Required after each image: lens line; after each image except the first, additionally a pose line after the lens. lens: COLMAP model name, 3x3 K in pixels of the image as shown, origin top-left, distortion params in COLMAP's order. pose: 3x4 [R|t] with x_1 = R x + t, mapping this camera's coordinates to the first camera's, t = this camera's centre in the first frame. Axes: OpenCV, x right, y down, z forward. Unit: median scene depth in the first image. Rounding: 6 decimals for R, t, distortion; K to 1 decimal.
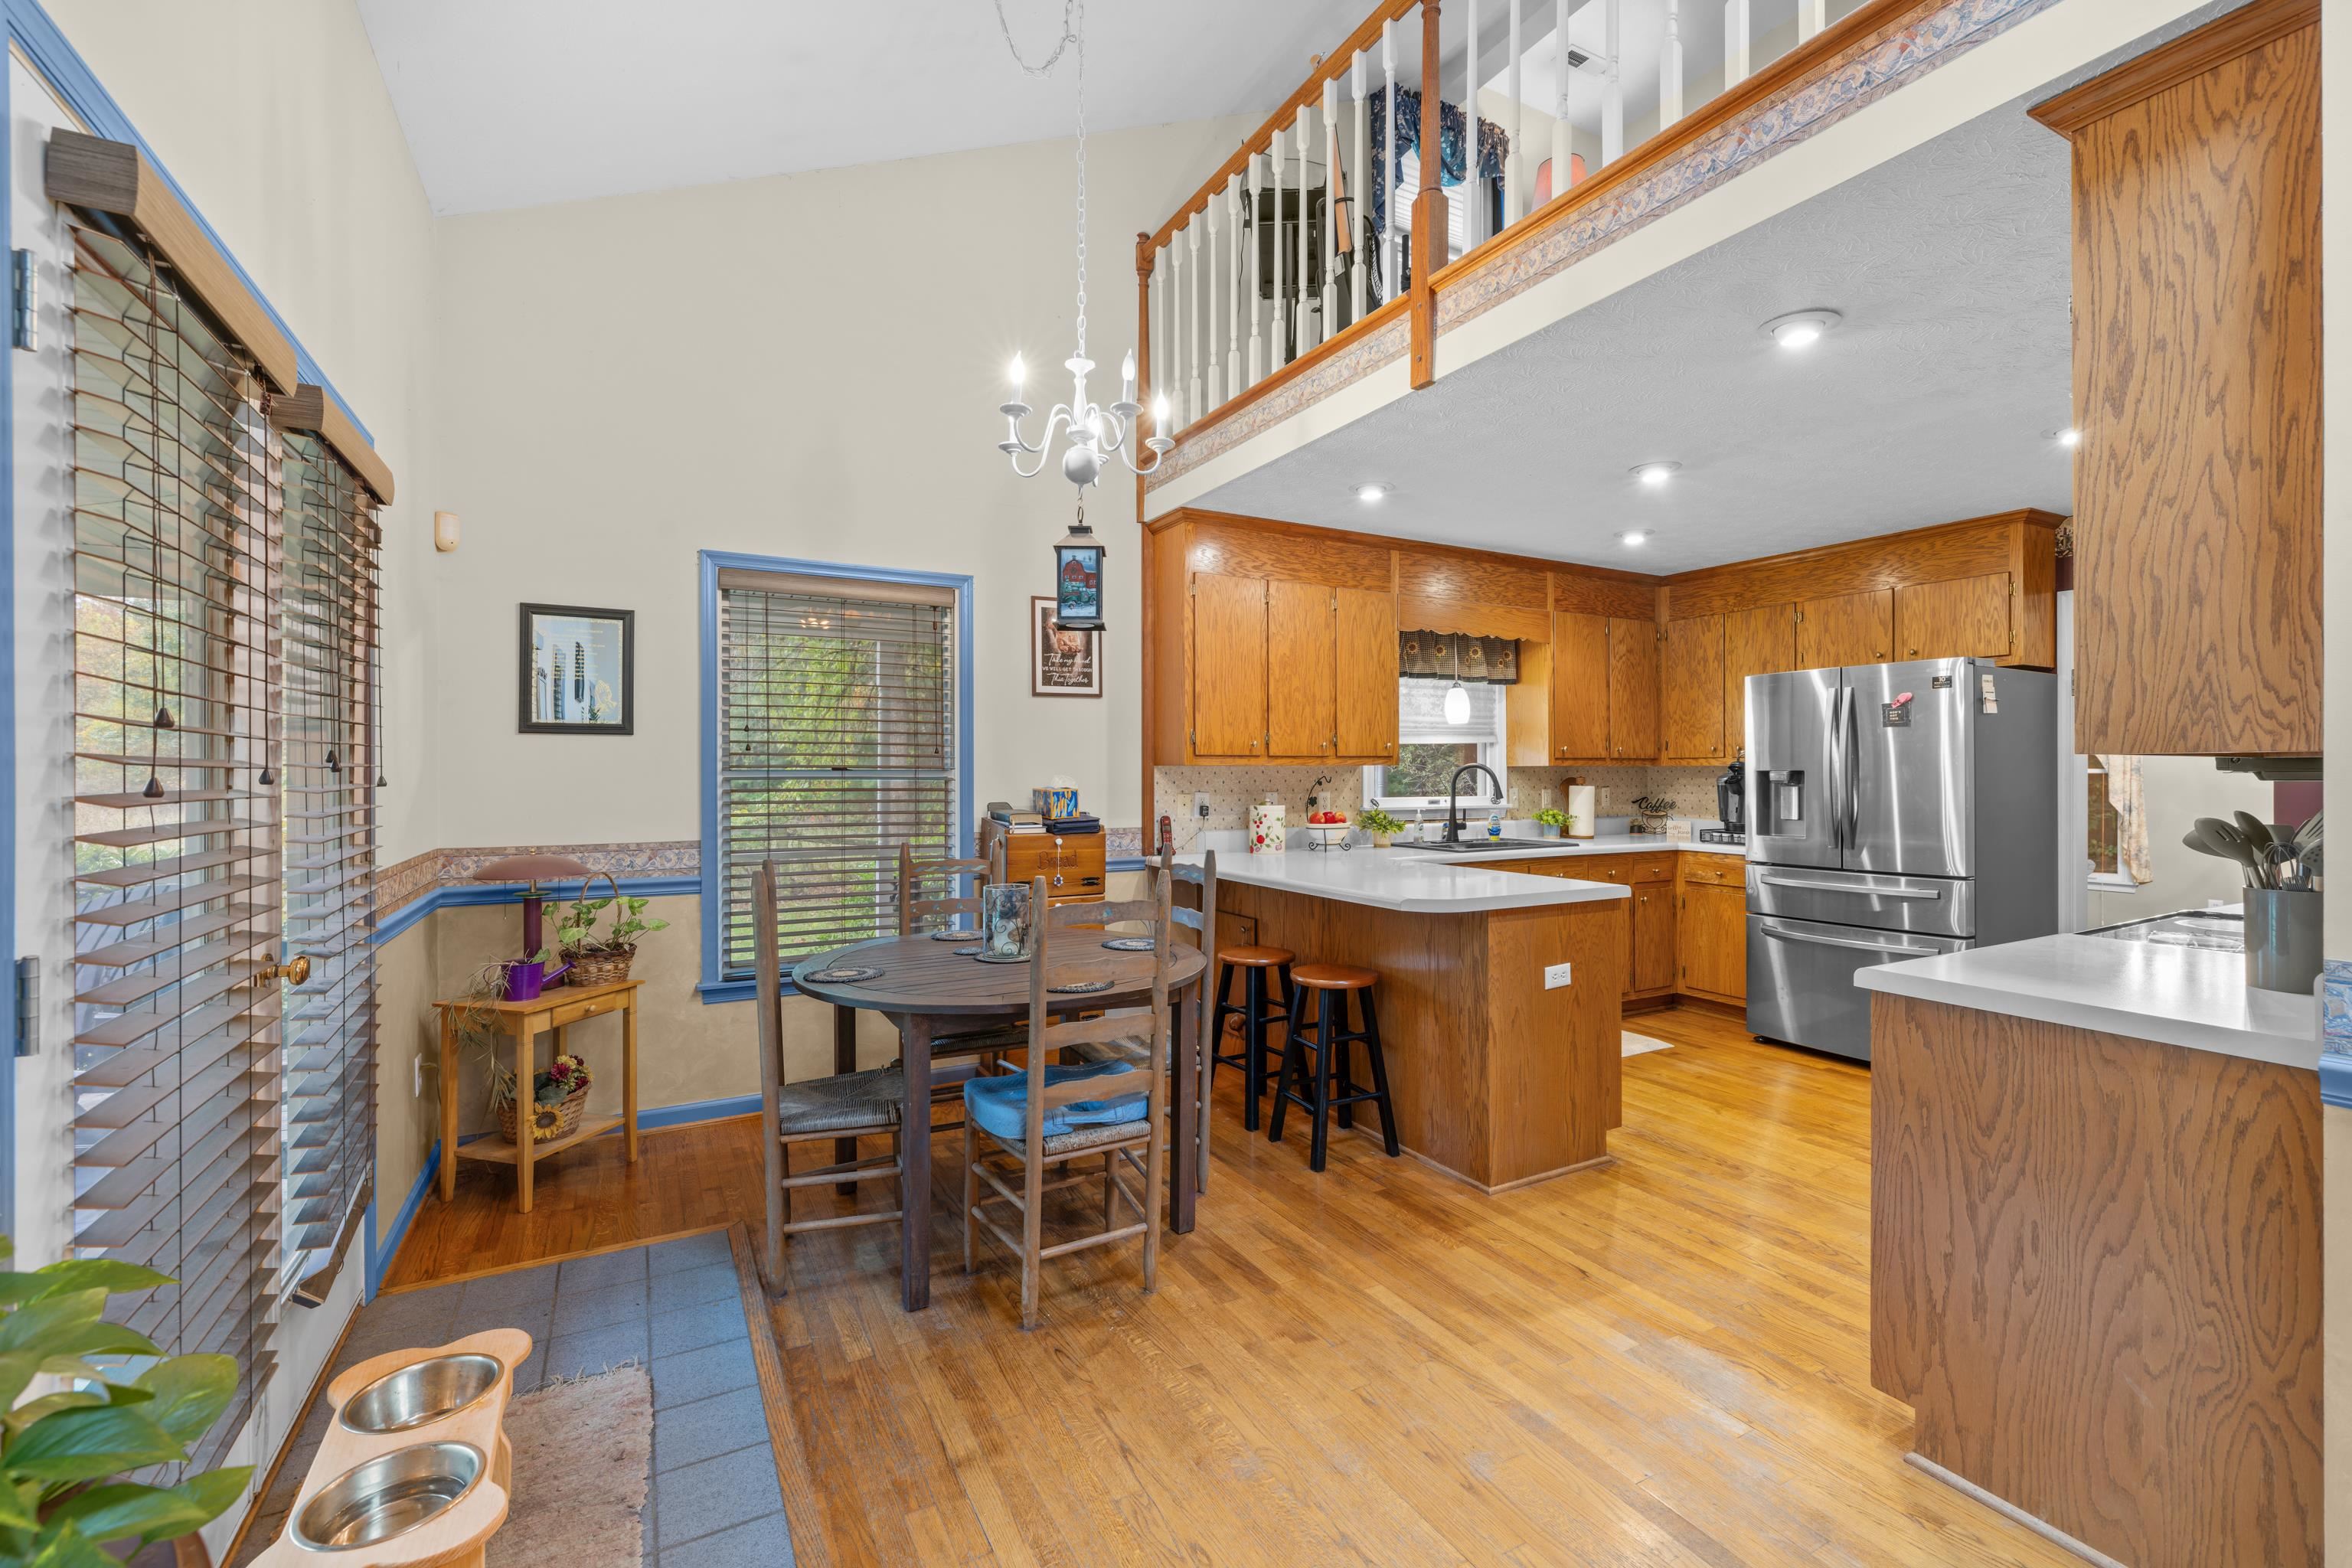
lens RADIAL K [[992.3, 0, 1171.9], [0, 992.3, 769.9], [0, 0, 1]] dist [0.001362, 0.000022]
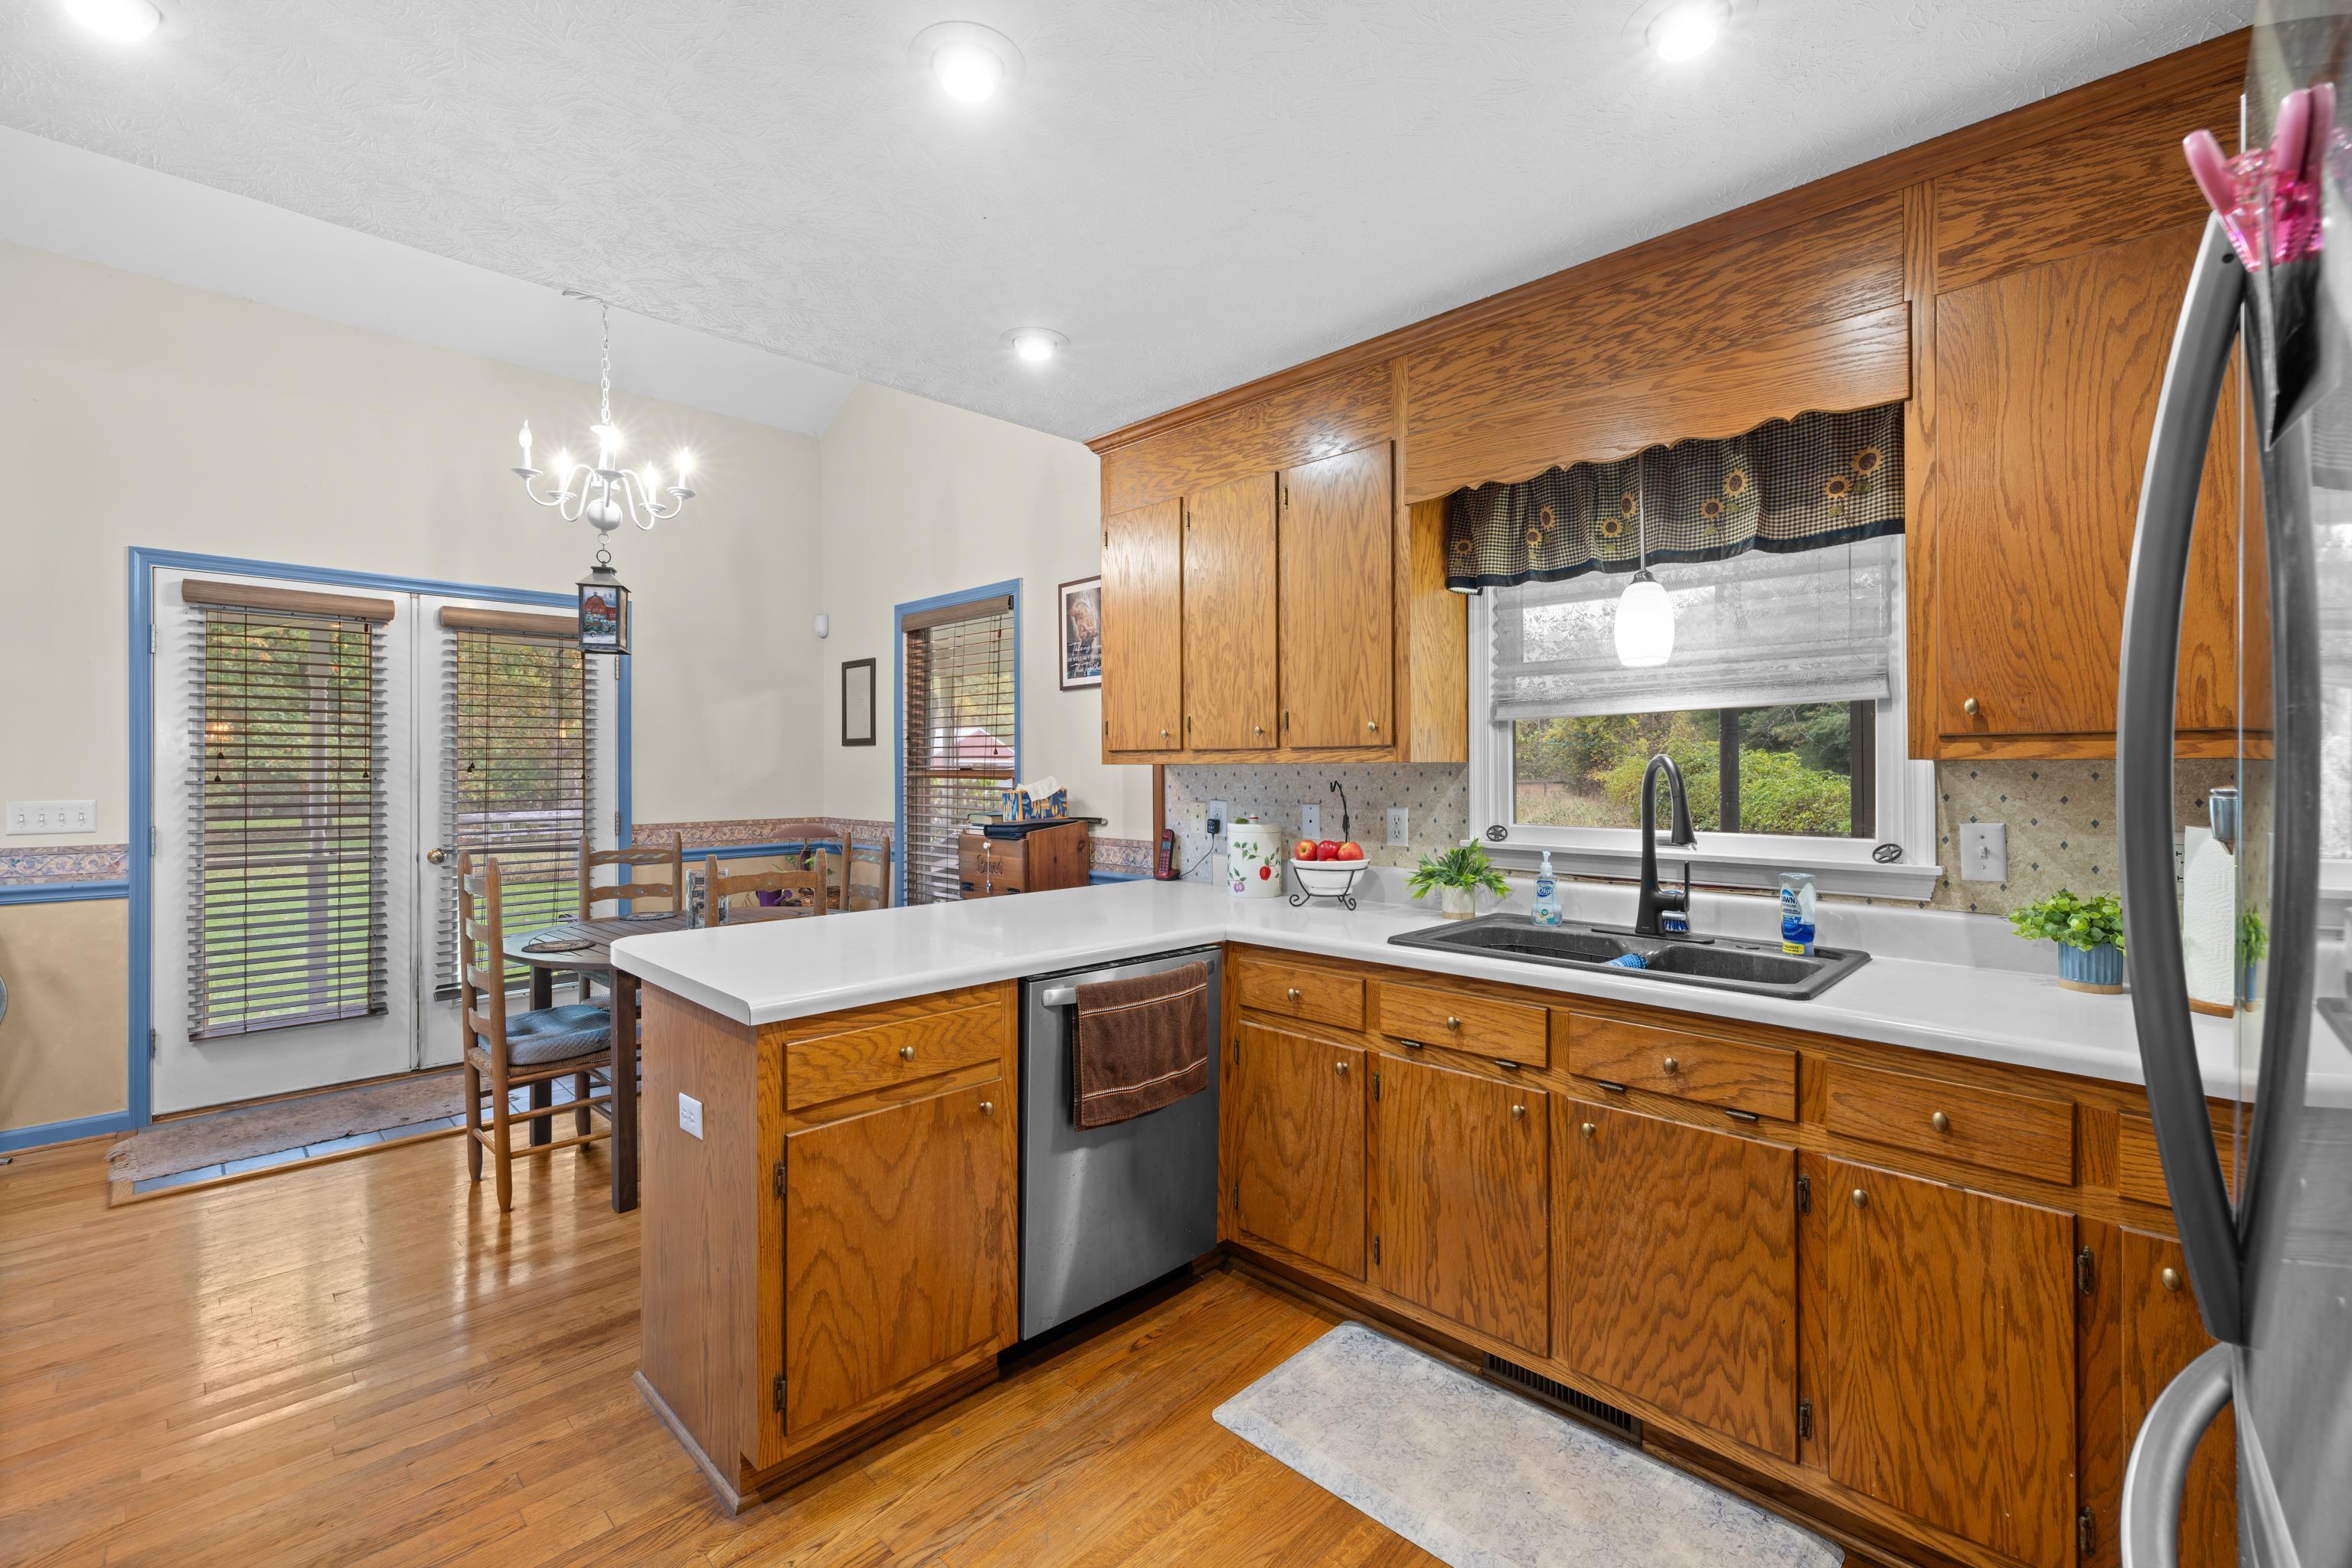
lens RADIAL K [[995.8, 0, 1170.9], [0, 995.8, 766.1], [0, 0, 1]] dist [0.000617, 0.000278]
pose [[0.292337, -0.001065, -0.956315, 0.765277], [0.002563, 0.999997, -0.000330, -0.003019], [0.956312, -0.002355, 0.292339, 0.798806]]
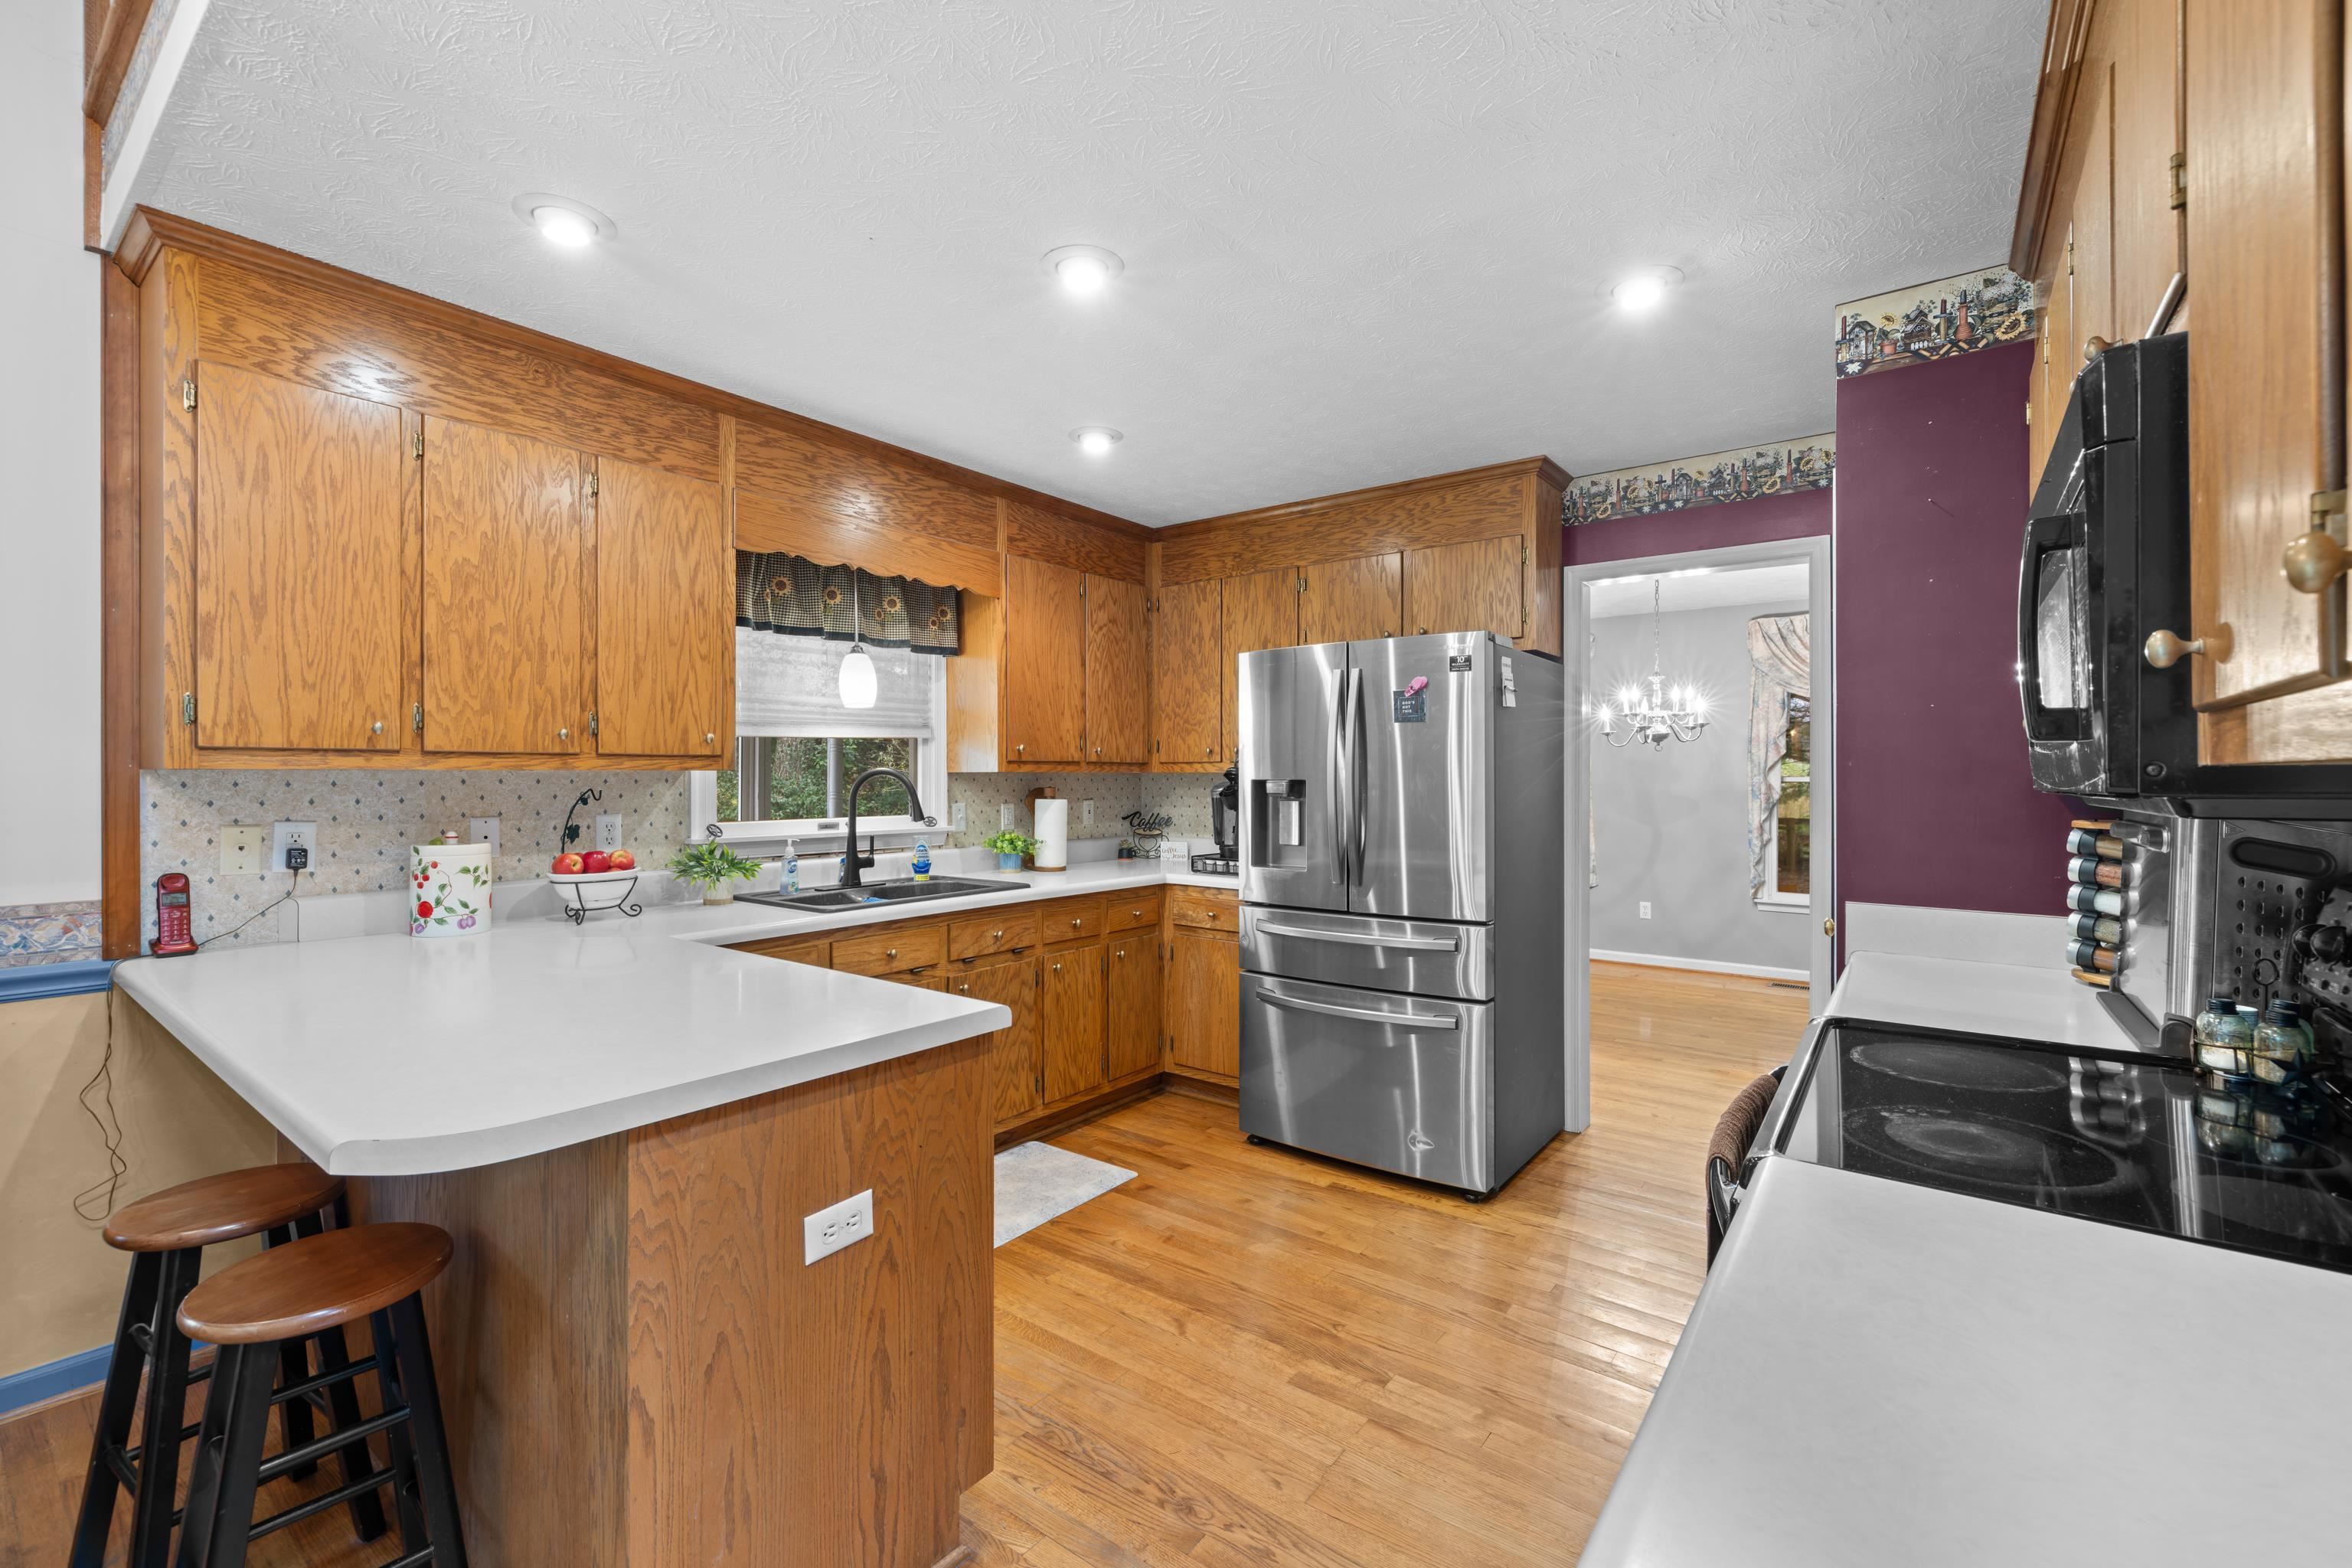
lens RADIAL K [[991.6, 0, 1169.5], [0, 991.6, 773.0], [0, 0, 1]] dist [0.002576, -0.000055]
pose [[0.913125, 0.002852, 0.407670, 0.246712], [-0.002365, 0.999996, -0.001699, -0.003018], [-0.407674, 0.000587, 0.913128, 0.371836]]
